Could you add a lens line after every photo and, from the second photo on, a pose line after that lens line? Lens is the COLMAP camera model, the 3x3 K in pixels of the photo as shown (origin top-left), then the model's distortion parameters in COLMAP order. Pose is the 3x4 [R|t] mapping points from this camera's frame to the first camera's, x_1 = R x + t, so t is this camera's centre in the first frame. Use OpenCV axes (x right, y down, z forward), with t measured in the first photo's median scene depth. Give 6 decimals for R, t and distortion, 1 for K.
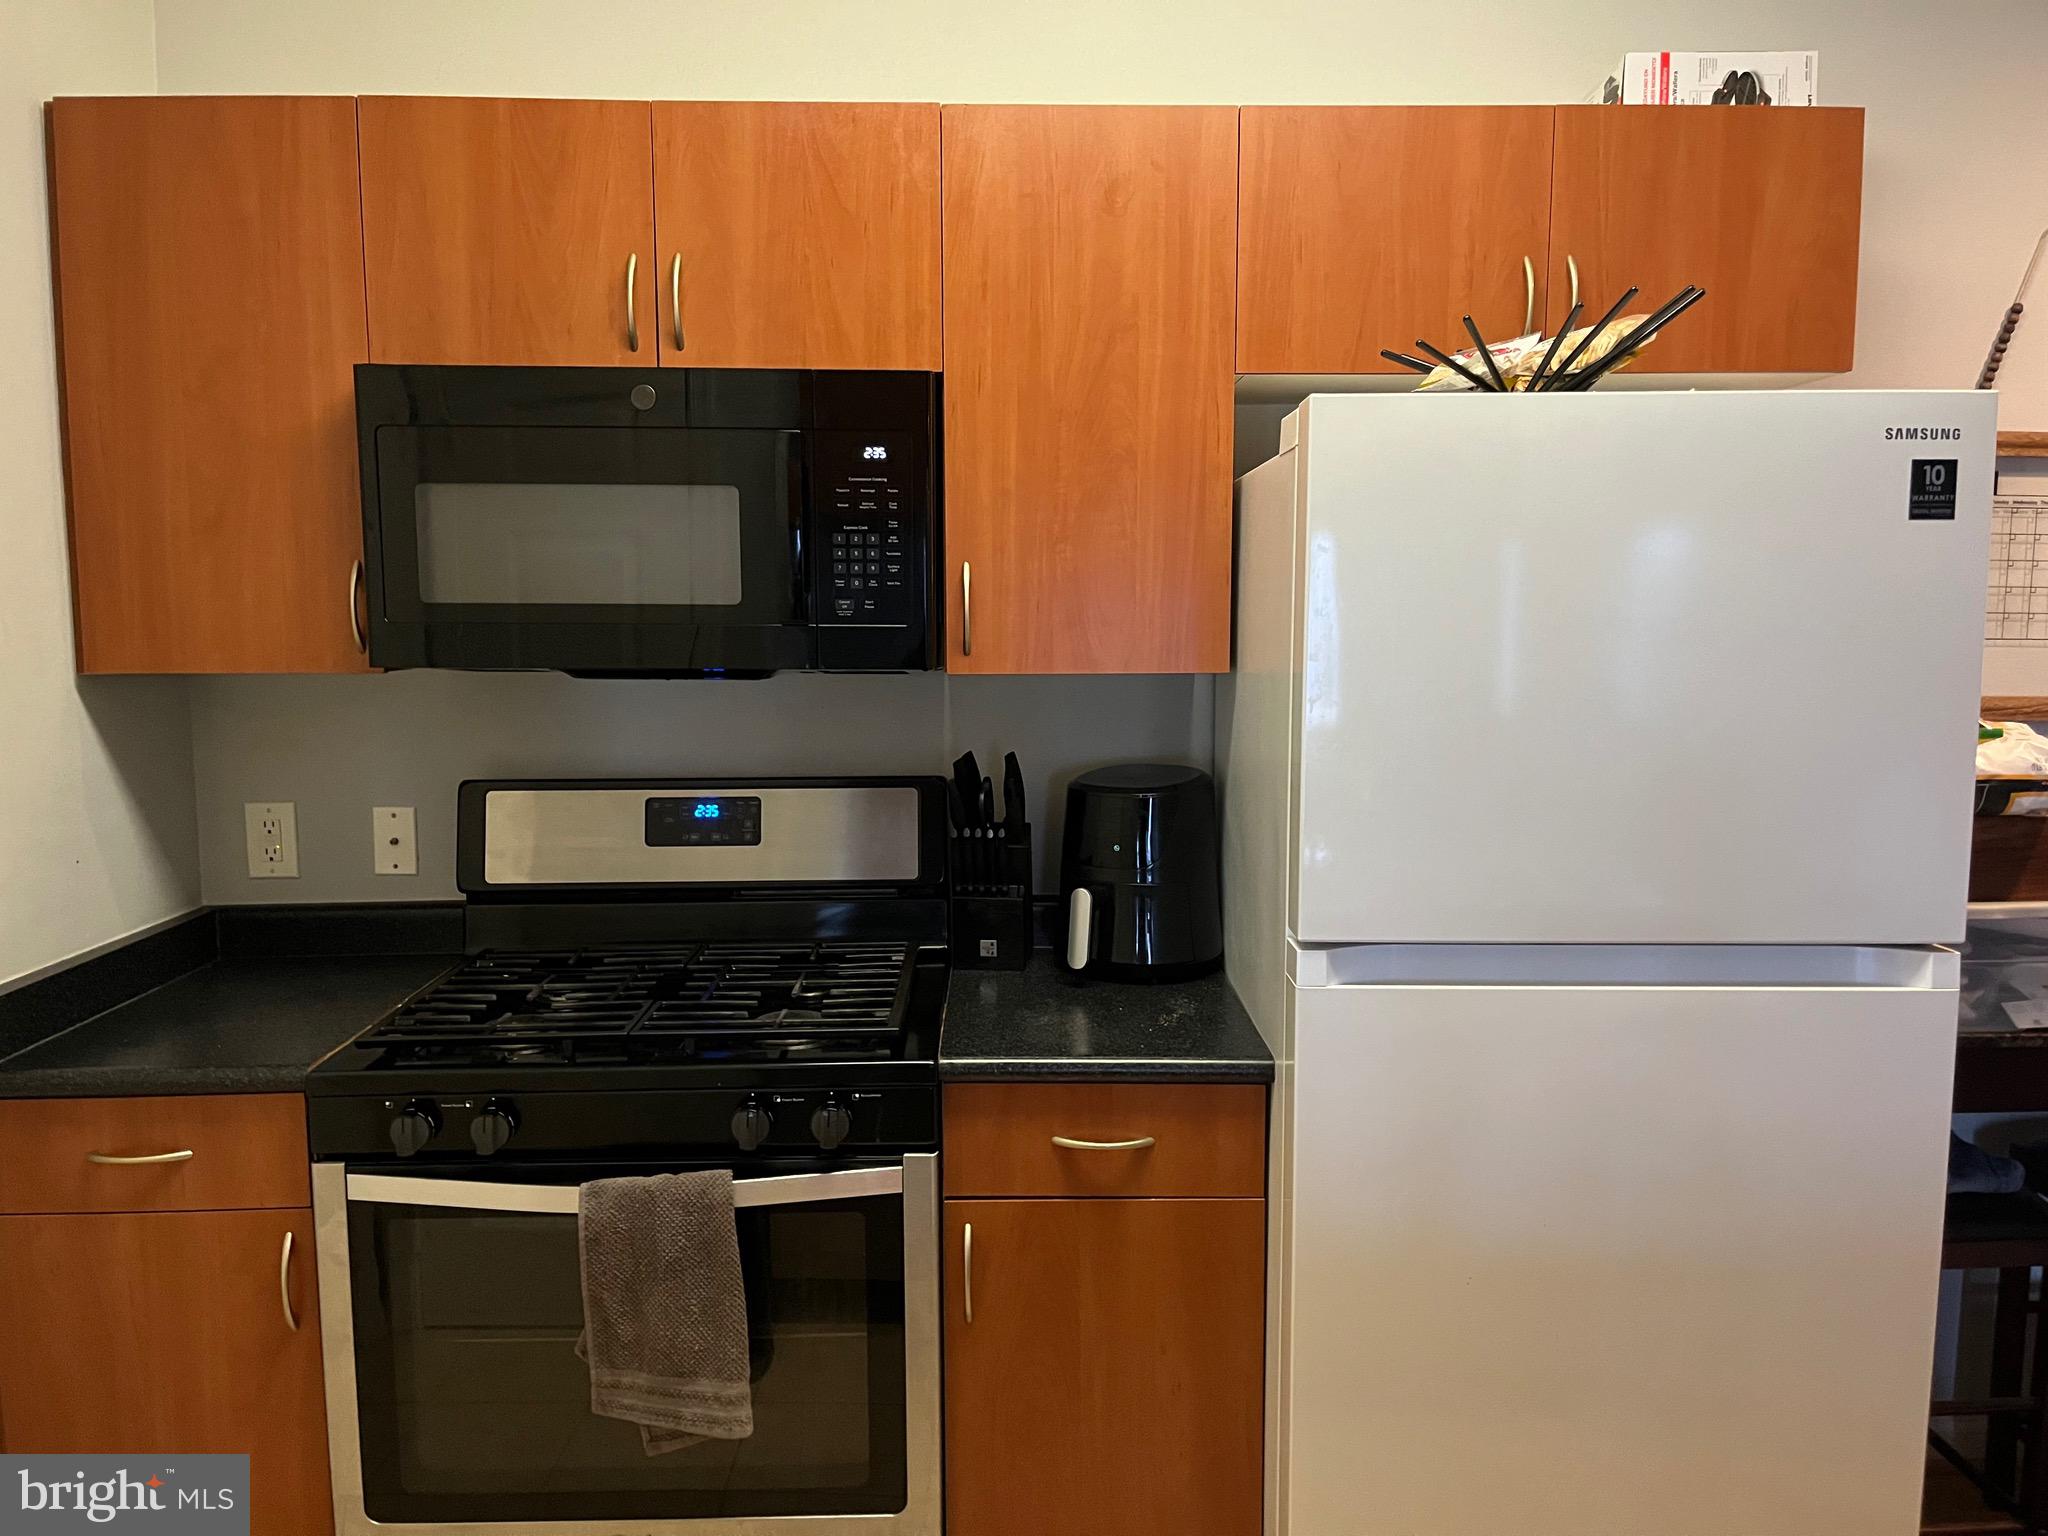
lens RADIAL K [[1554.6, 0, 1024.0], [0, 1554.6, 768.0], [0, 0, 1]] dist [0.078984, -0.105066]
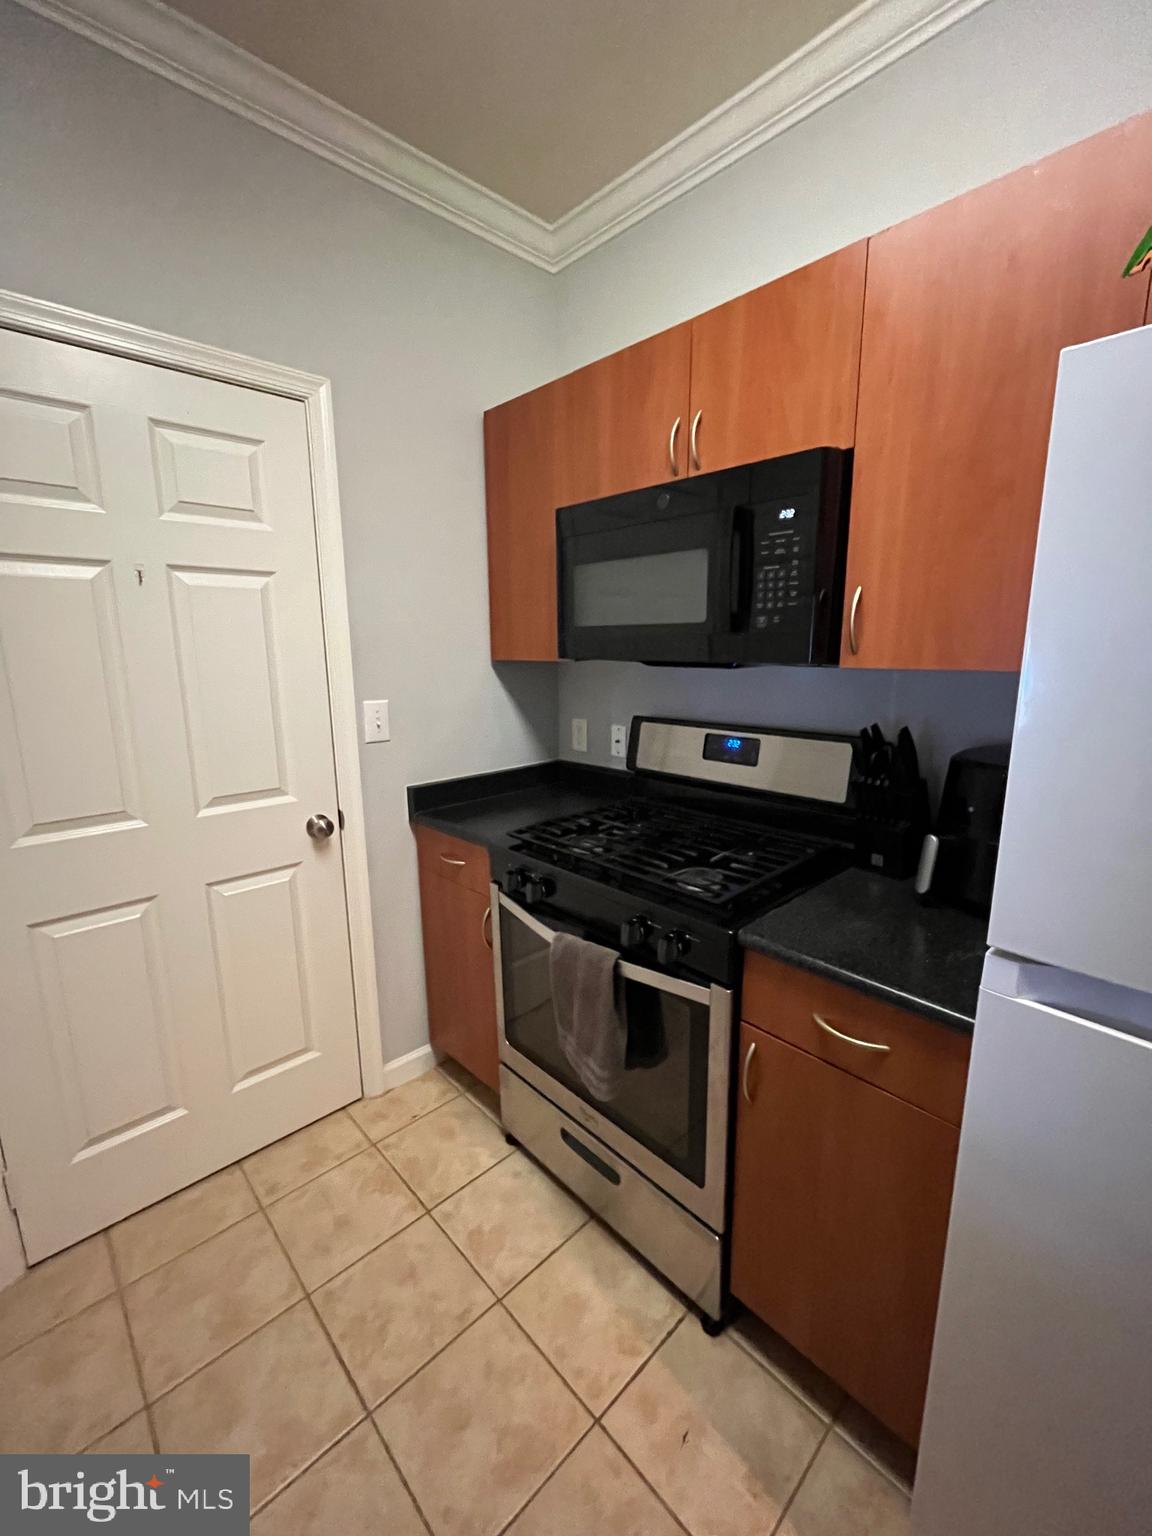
lens RADIAL K [[628.3, 0, 575.9], [0, 628.3, 760.2], [0, 0, 1]] dist [-0.003357, -0.000400]
pose [[0.668771, 0.132563, -0.731554, 0.231547], [-0.070311, 0.990843, 0.115271, -0.027046], [0.740136, -0.025654, 0.671968, 0.451503]]
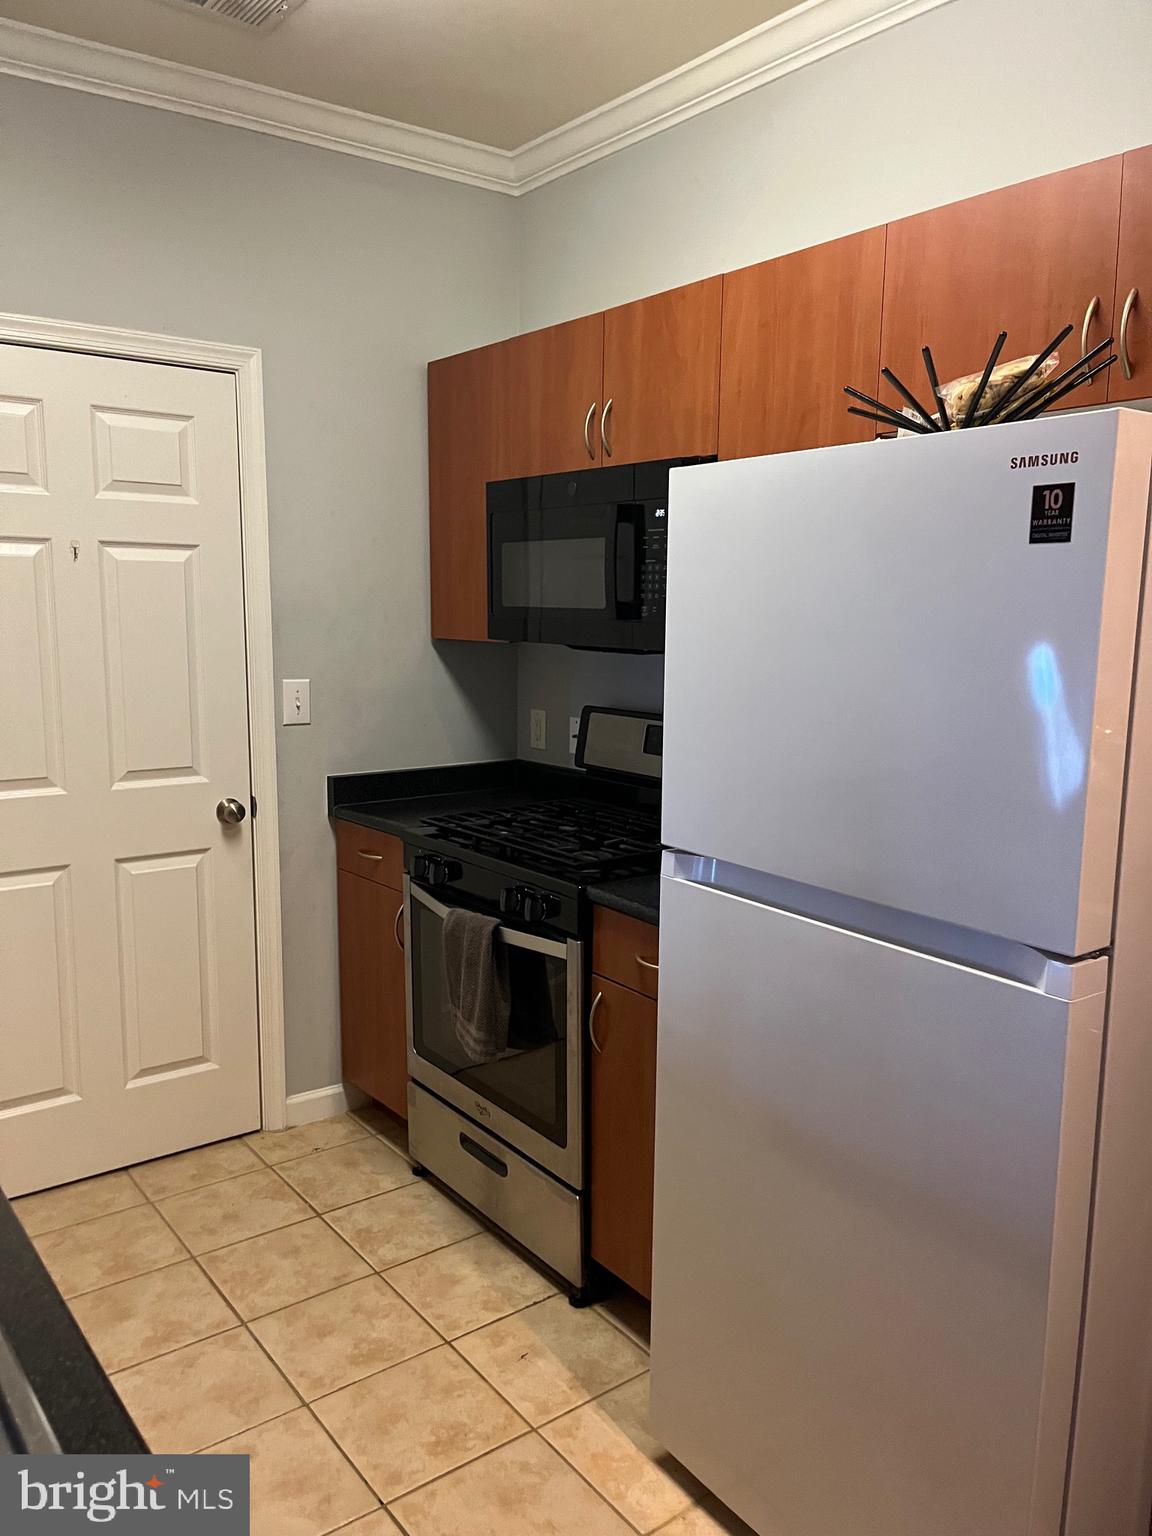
lens RADIAL K [[1166.0, 0, 576.0], [0, 1166.0, 768.0], [0, 0, 1]] dist [0.078984, -0.105066]
pose [[0.582223, 0.124155, -0.803494, 0.835544], [-0.094983, 0.991891, 0.084440, -0.037558], [0.807462, 0.027155, 0.589294, 0.238351]]
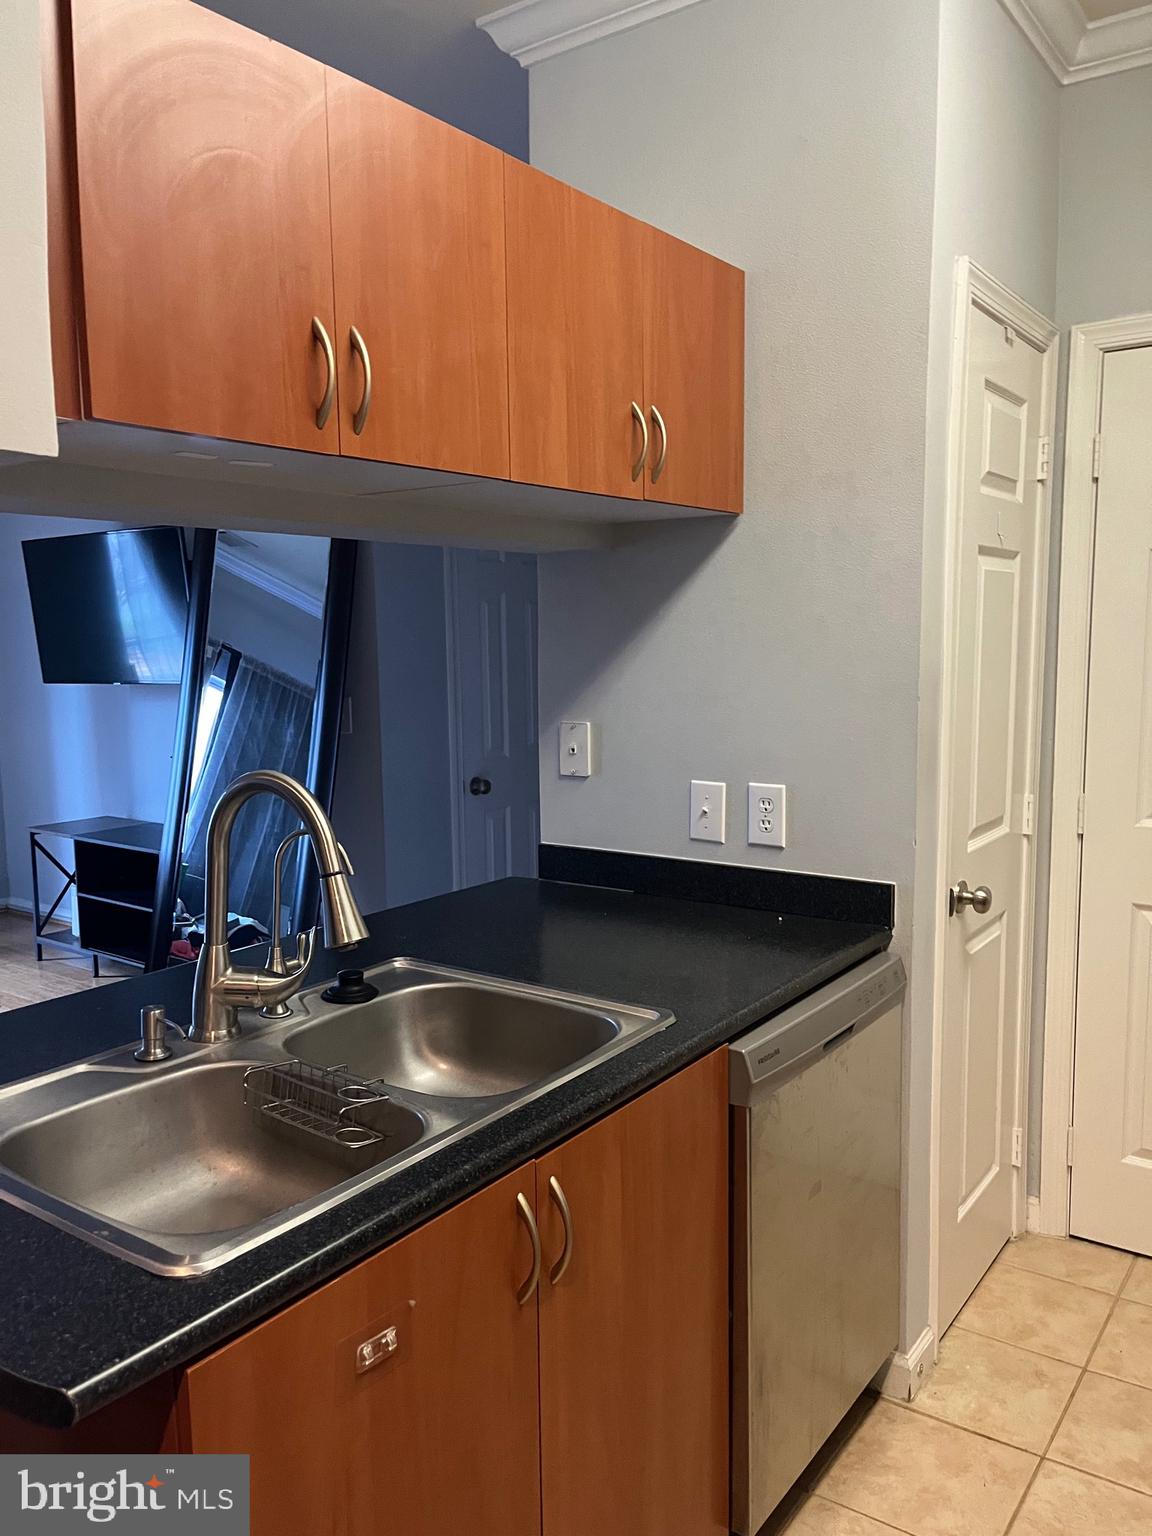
lens RADIAL K [[1166.0, 0, 576.0], [0, 1166.0, 768.0], [0, 0, 1]] dist [0.078984, -0.105066]
pose [[-0.605106, 0.099373, -0.789919, 0.746933], [-0.074465, 0.980766, 0.180425, -0.069553], [0.792655, 0.167997, -0.586068, 0.711416]]
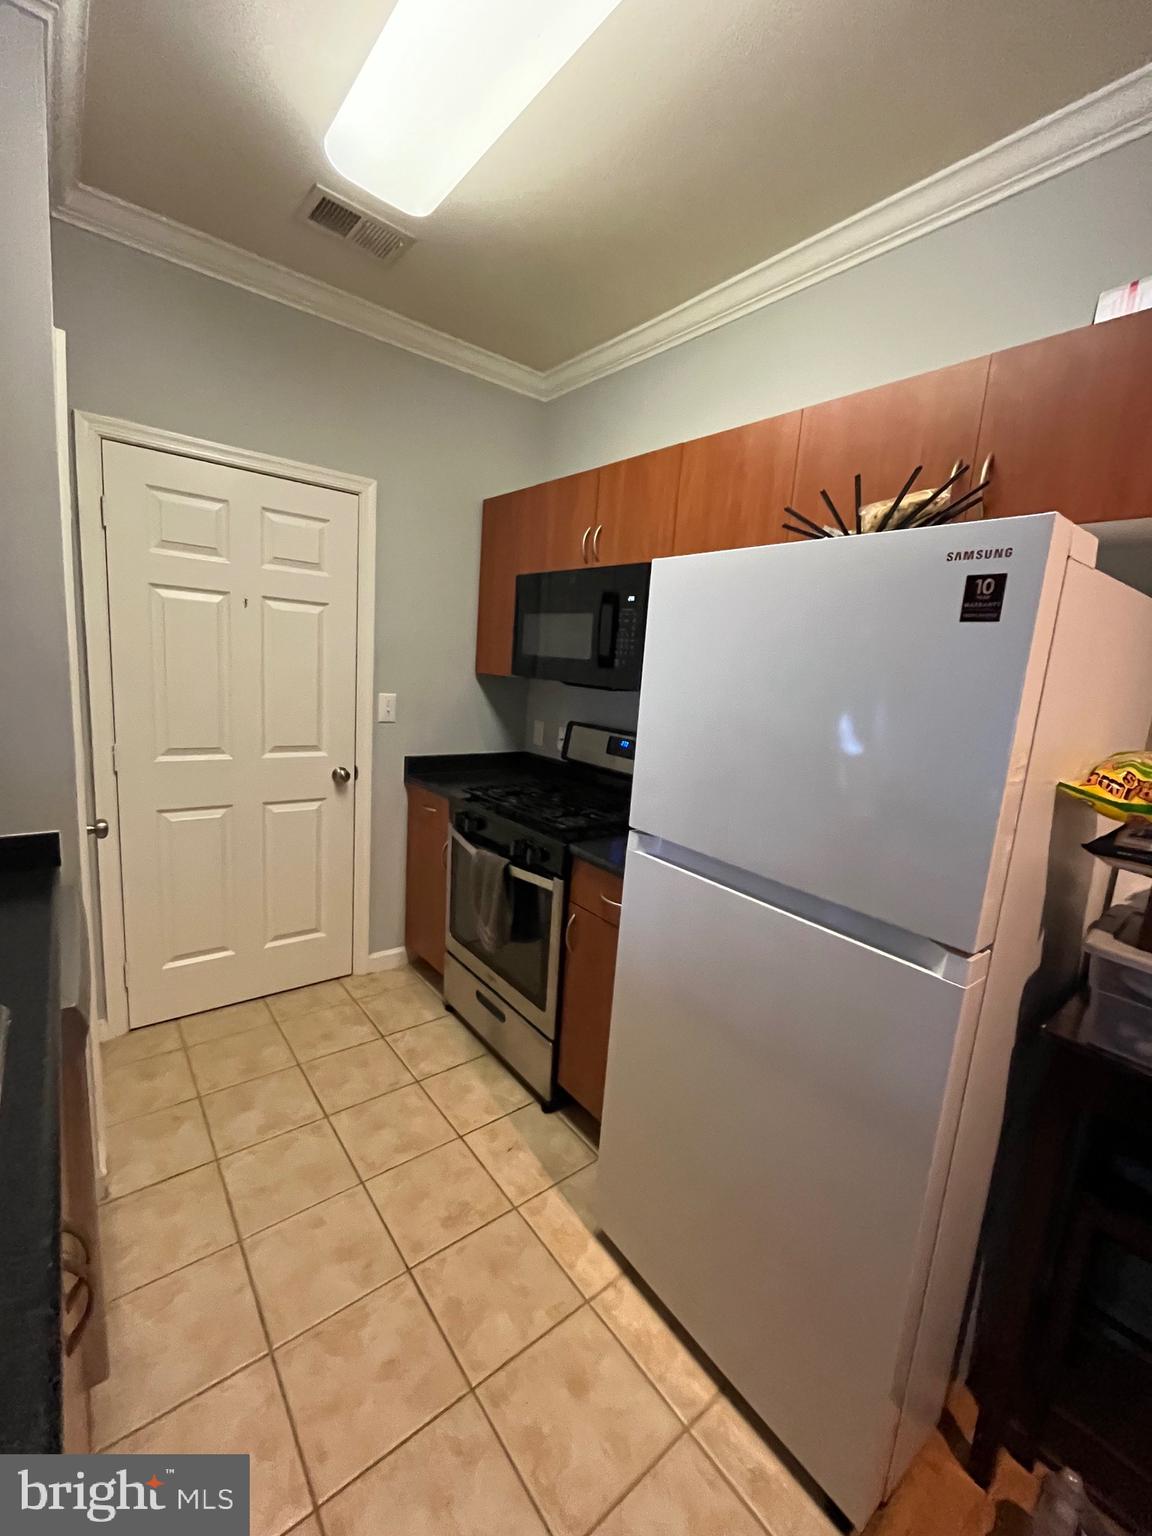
lens RADIAL K [[628.3, 0, 575.9], [0, 628.3, 760.2], [0, 0, 1]] dist [-0.003357, -0.000400]
pose [[0.604989, 0.170197, -0.777831, 0.639732], [-0.155694, 0.983317, 0.094062, -0.035402], [0.780863, 0.064197, 0.621395, 0.350595]]
